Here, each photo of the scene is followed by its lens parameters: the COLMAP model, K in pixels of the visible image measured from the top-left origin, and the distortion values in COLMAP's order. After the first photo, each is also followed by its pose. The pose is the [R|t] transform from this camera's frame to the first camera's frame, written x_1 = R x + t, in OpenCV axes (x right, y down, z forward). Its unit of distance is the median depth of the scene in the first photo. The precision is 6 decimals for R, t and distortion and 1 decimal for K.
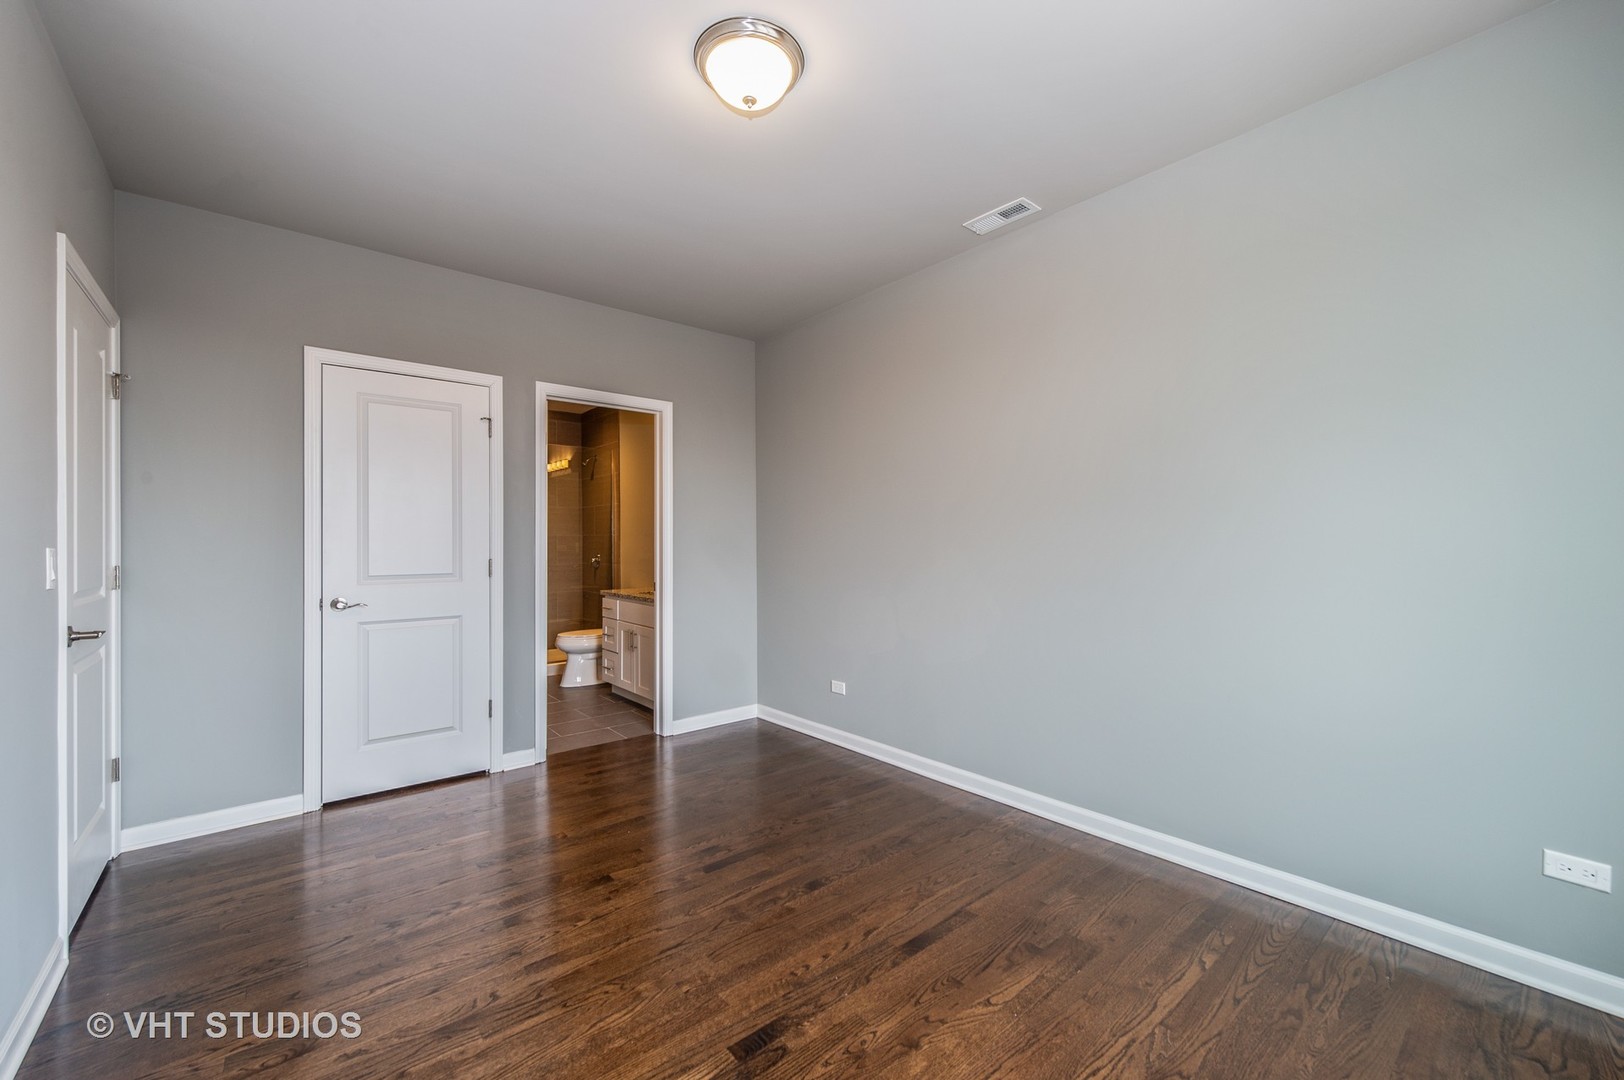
lens RADIAL K [[660.6, 0, 818.7], [0, 660.6, 538.7], [0, 0, 1]] dist [-0.000621, 0.000033]
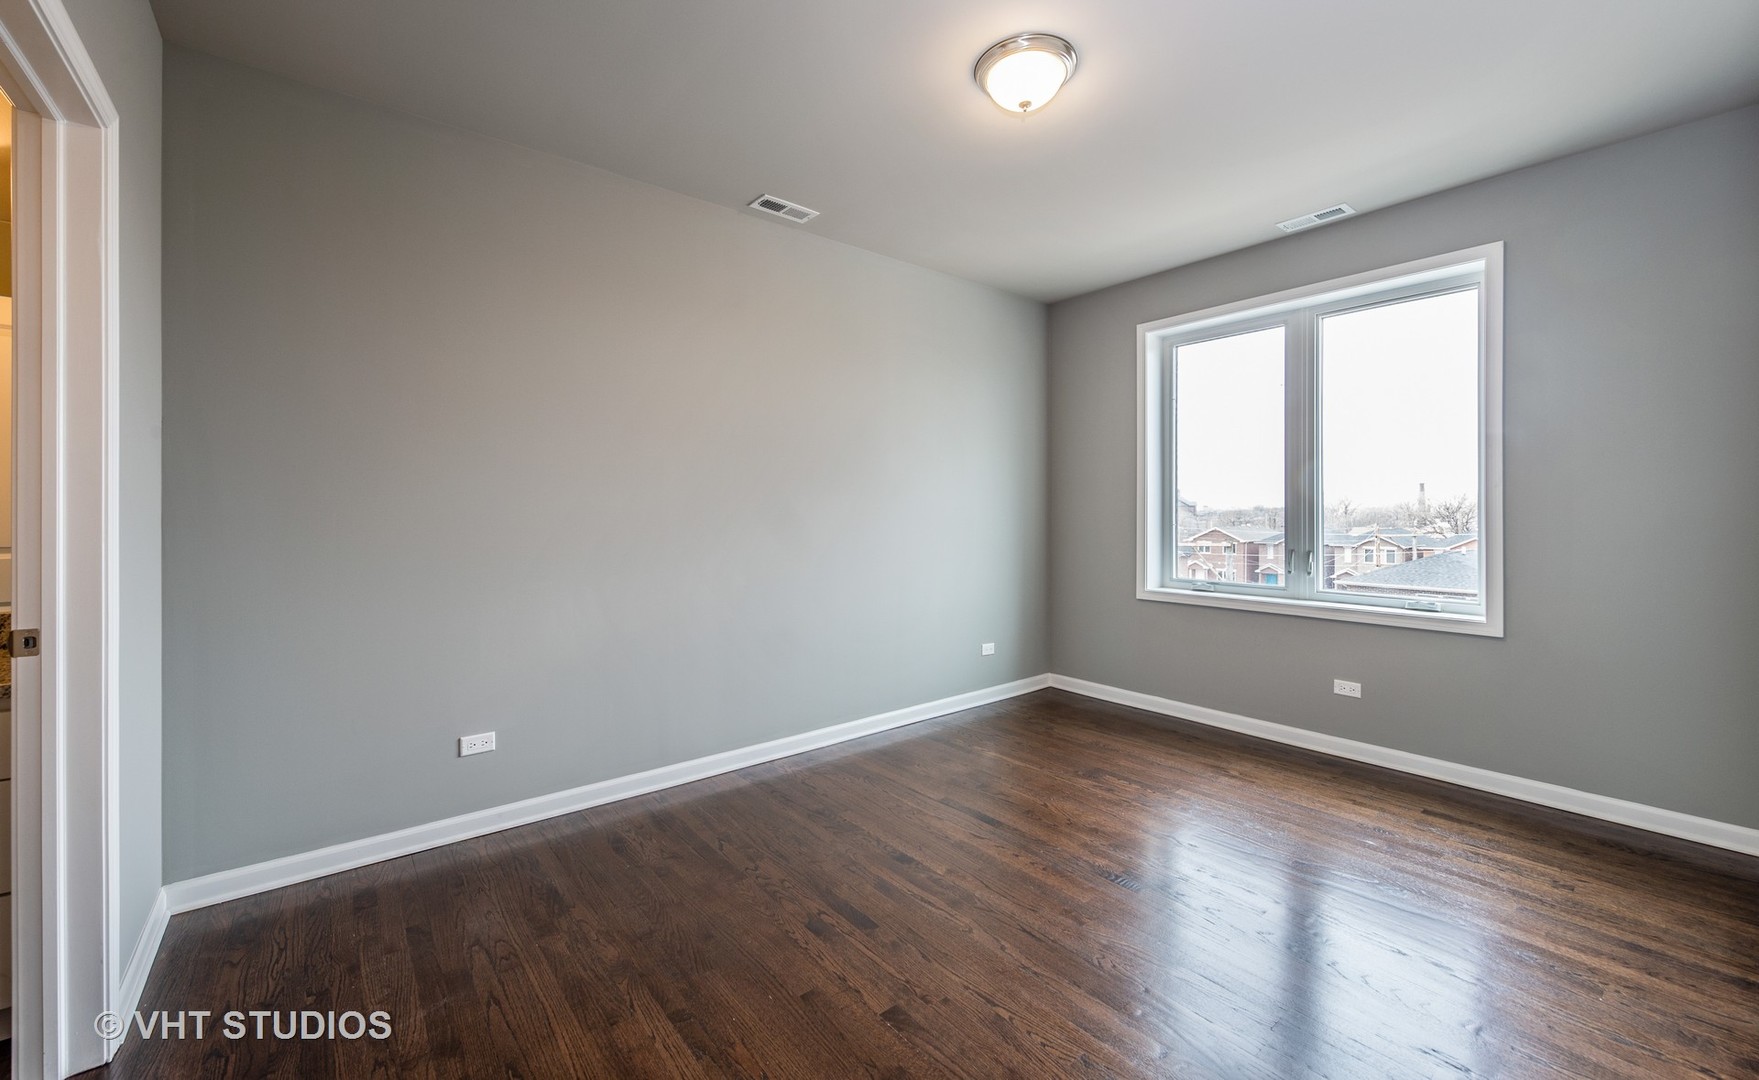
lens RADIAL K [[729.3, 0, 835.0], [0, 729.3, 510.7], [0, 0, 1]] dist [-0.000902, -0.000145]
pose [[0.019289, 0.003919, 0.999806, -1.103915], [-0.006183, 0.999974, -0.003801, 0.004758], [-0.999795, -0.006108, 0.019313, 1.082462]]
